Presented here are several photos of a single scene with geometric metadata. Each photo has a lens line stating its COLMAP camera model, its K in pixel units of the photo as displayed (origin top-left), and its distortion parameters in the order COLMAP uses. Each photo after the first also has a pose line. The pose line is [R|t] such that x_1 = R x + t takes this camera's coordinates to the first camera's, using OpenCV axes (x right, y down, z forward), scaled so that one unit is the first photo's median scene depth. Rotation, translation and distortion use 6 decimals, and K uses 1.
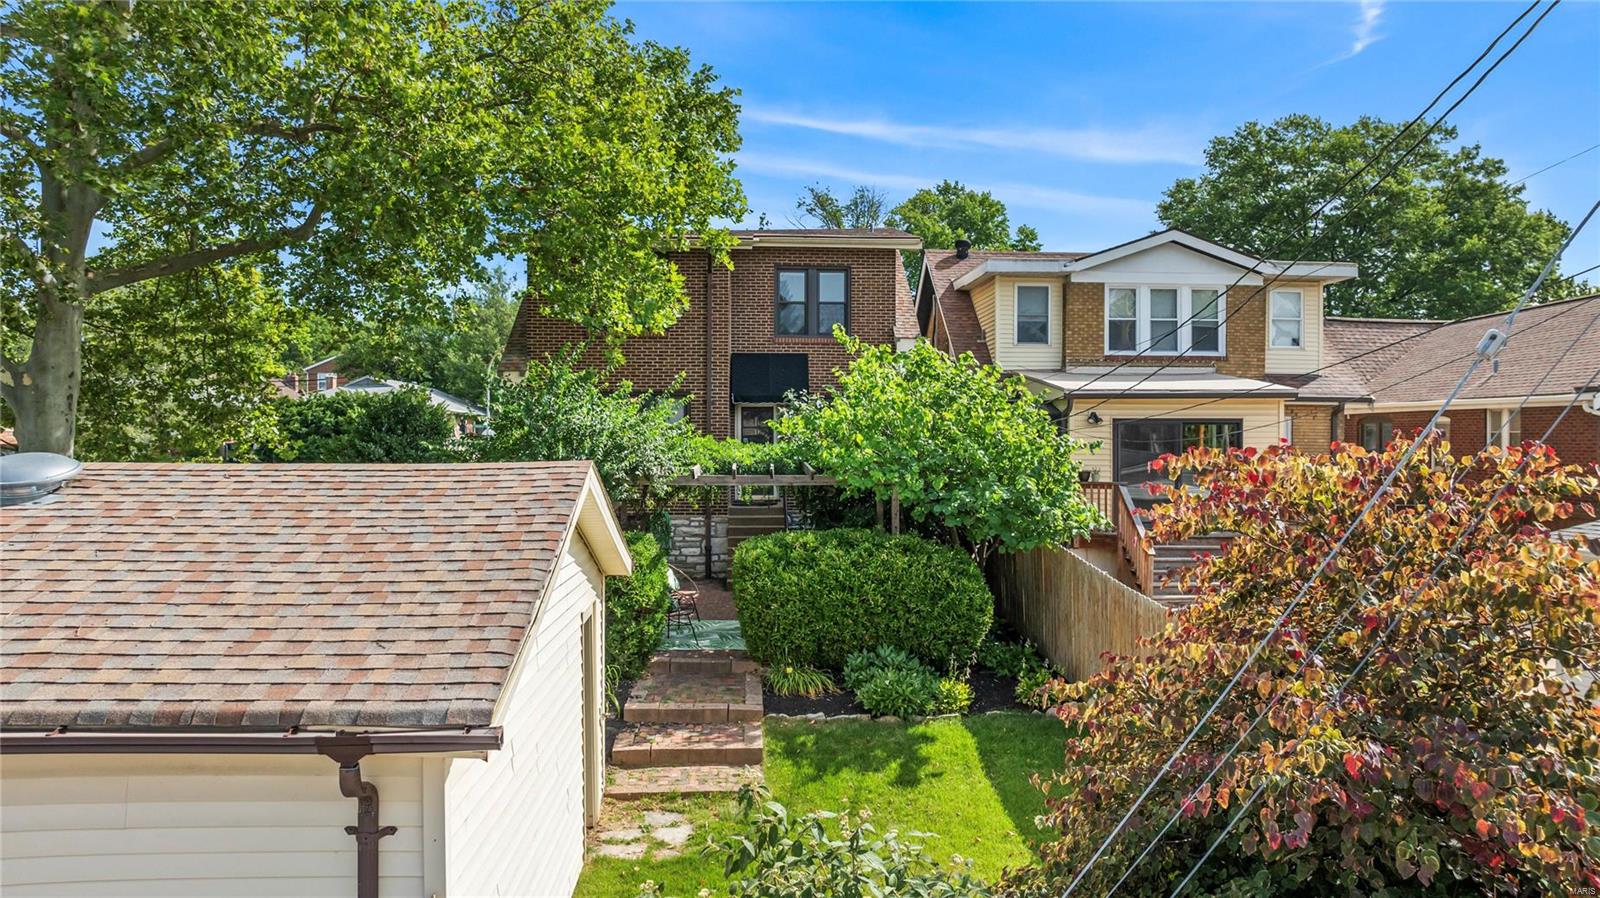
lens RADIAL K [[1132.8, 0, 801.1], [0, 1132.8, 454.8], [0, 0, 1]] dist [-0.020954, 0.001756]
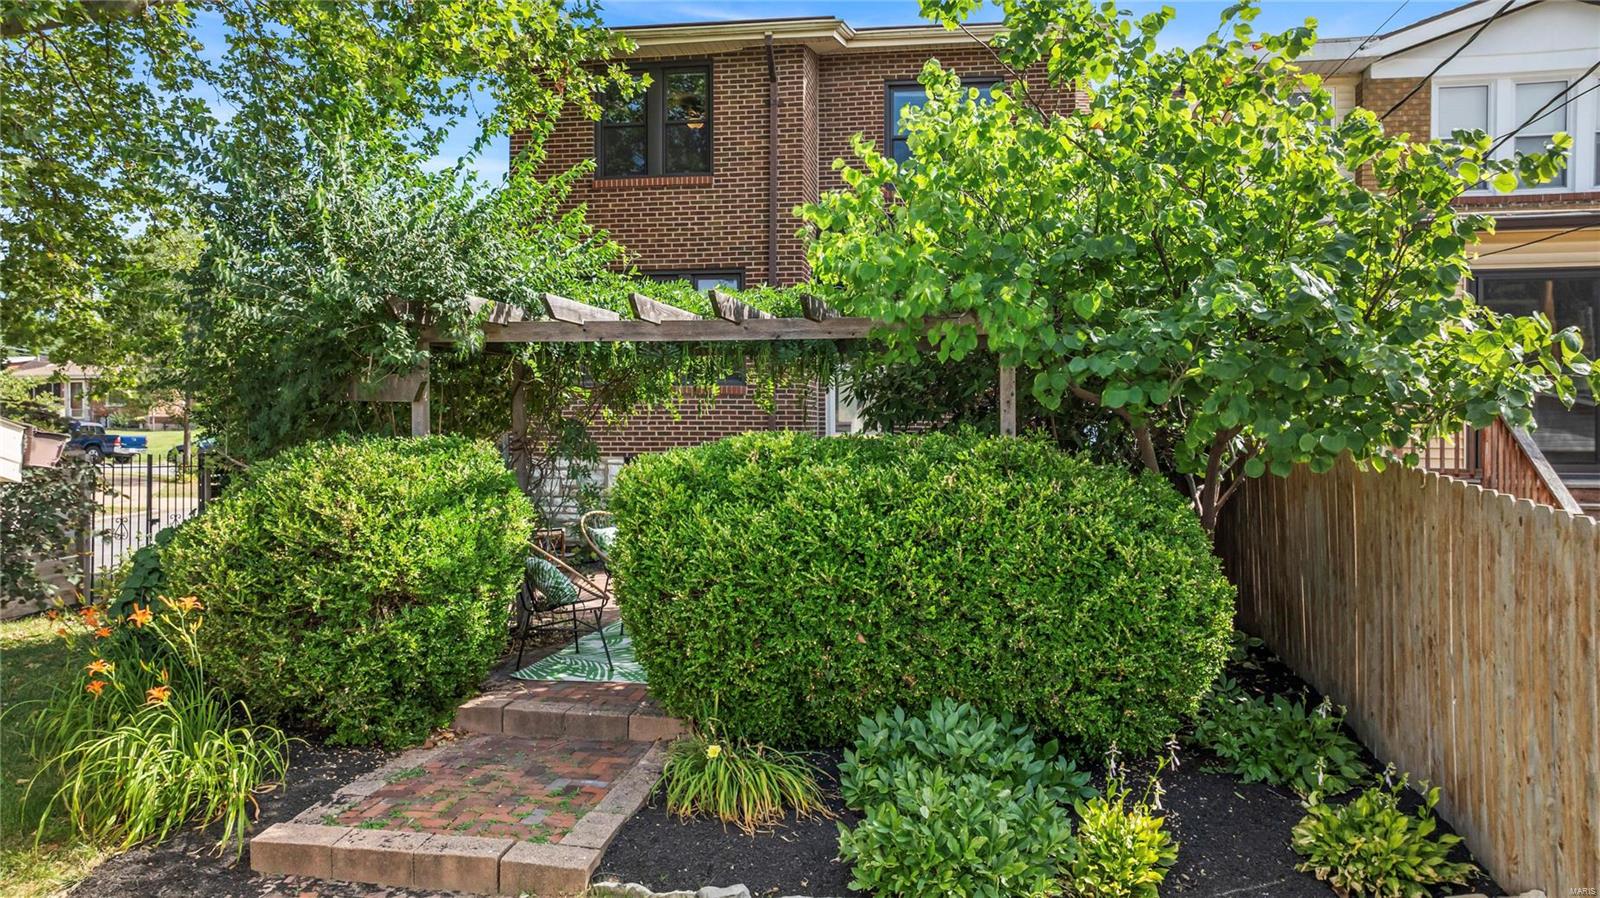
lens RADIAL K [[1132.8, 0, 800.5], [0, 1132.8, 440.0], [0, 0, 1]] dist [-0.020954, 0.001756]
pose [[0.979371, 0.000177, -0.202073, 0.103243], [-0.001445, 0.999980, -0.006127, 0.077775], [0.202068, 0.006292, 0.979351, 0.592514]]
